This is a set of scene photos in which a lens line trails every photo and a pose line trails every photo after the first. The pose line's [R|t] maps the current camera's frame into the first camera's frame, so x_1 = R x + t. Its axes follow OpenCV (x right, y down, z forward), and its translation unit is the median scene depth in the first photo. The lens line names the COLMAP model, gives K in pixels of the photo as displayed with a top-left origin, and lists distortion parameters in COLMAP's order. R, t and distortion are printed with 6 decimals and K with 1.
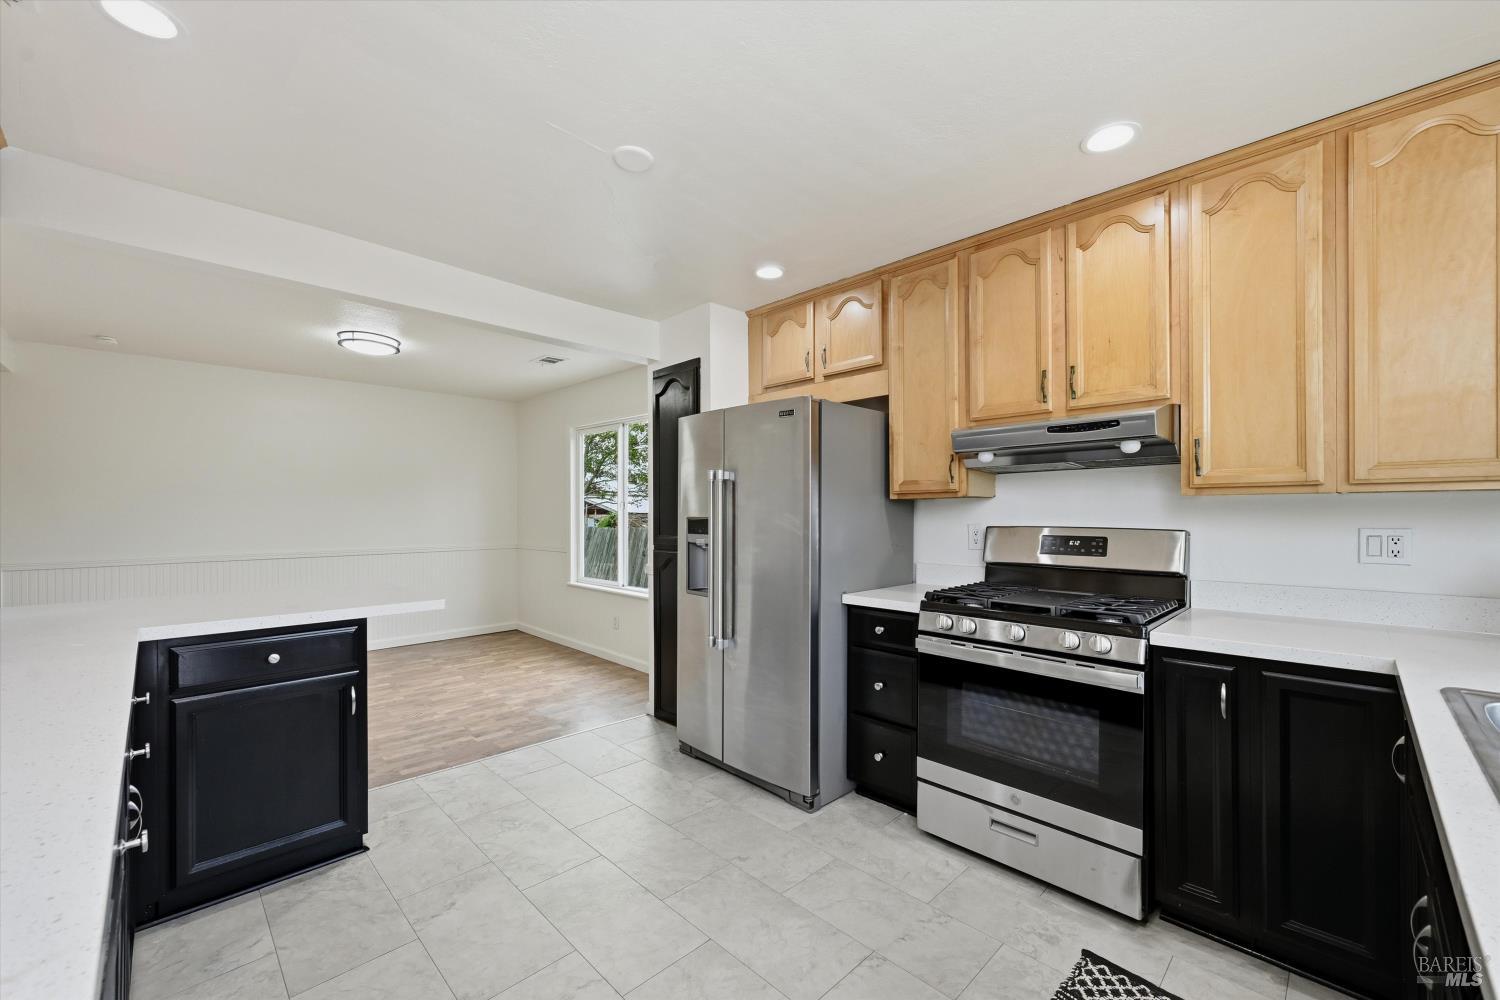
lens RADIAL K [[610.6, 0, 752.3], [0, 610.6, 512.1], [0, 0, 1]] dist [0.002779, -0.000020]
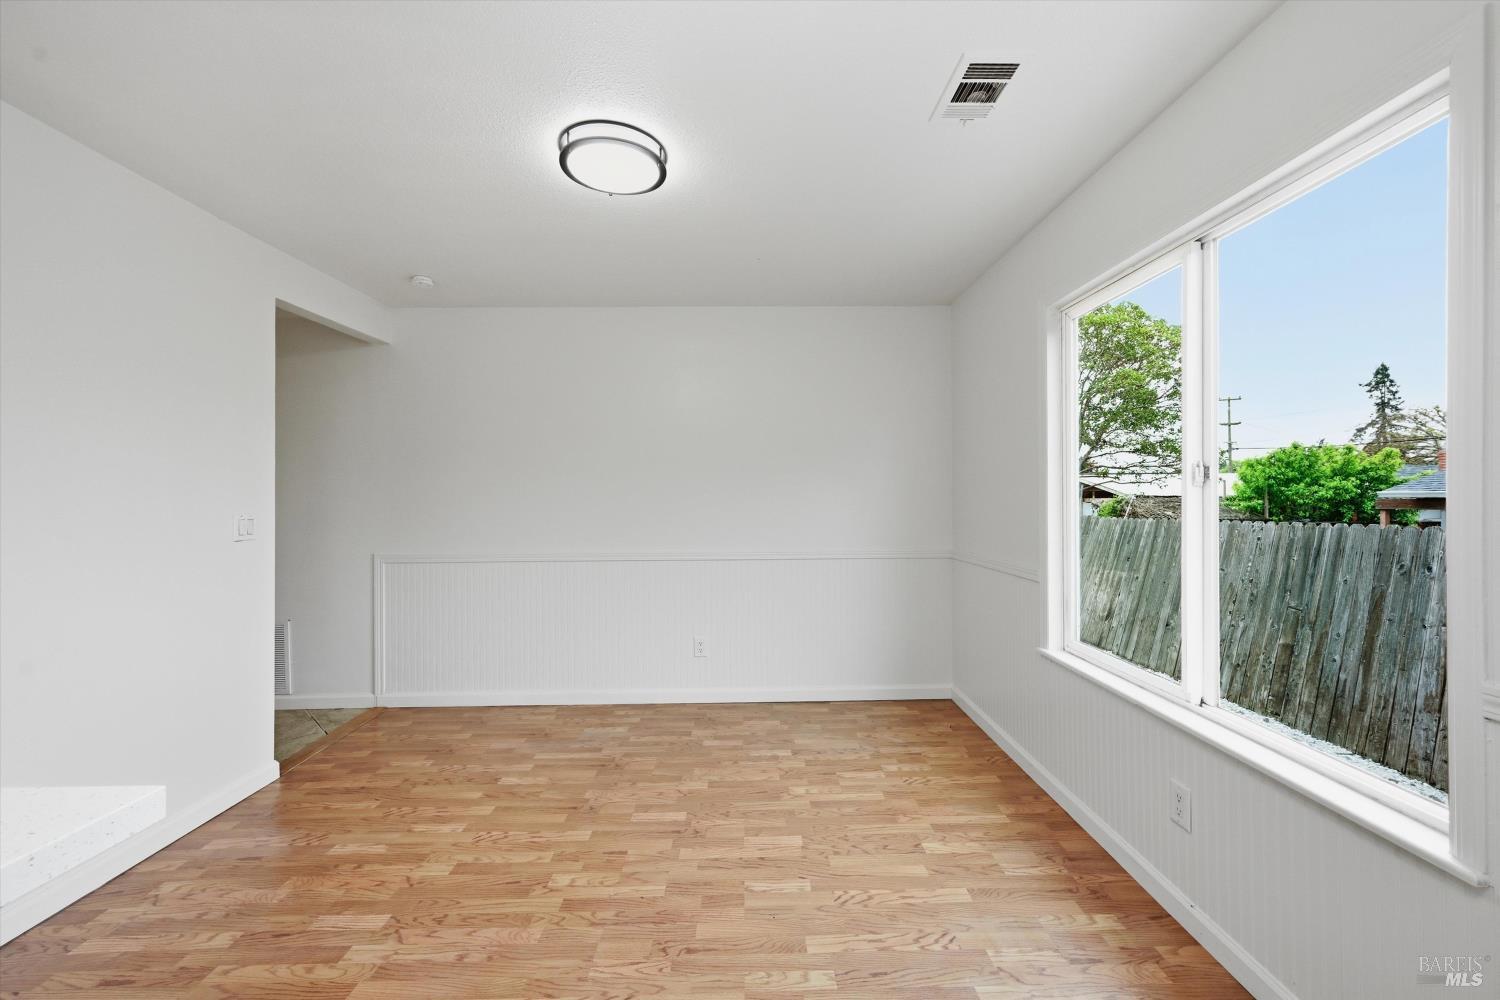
lens RADIAL K [[610.6, 0, 755.6], [0, 610.6, 504.6], [0, 0, 1]] dist [0.002779, -0.000020]
pose [[0.729391, 0.001074, -0.684096, -0.052236], [0.007788, 0.999921, 0.009873, 0.000898], [0.684052, -0.012529, 0.729325, 0.186805]]
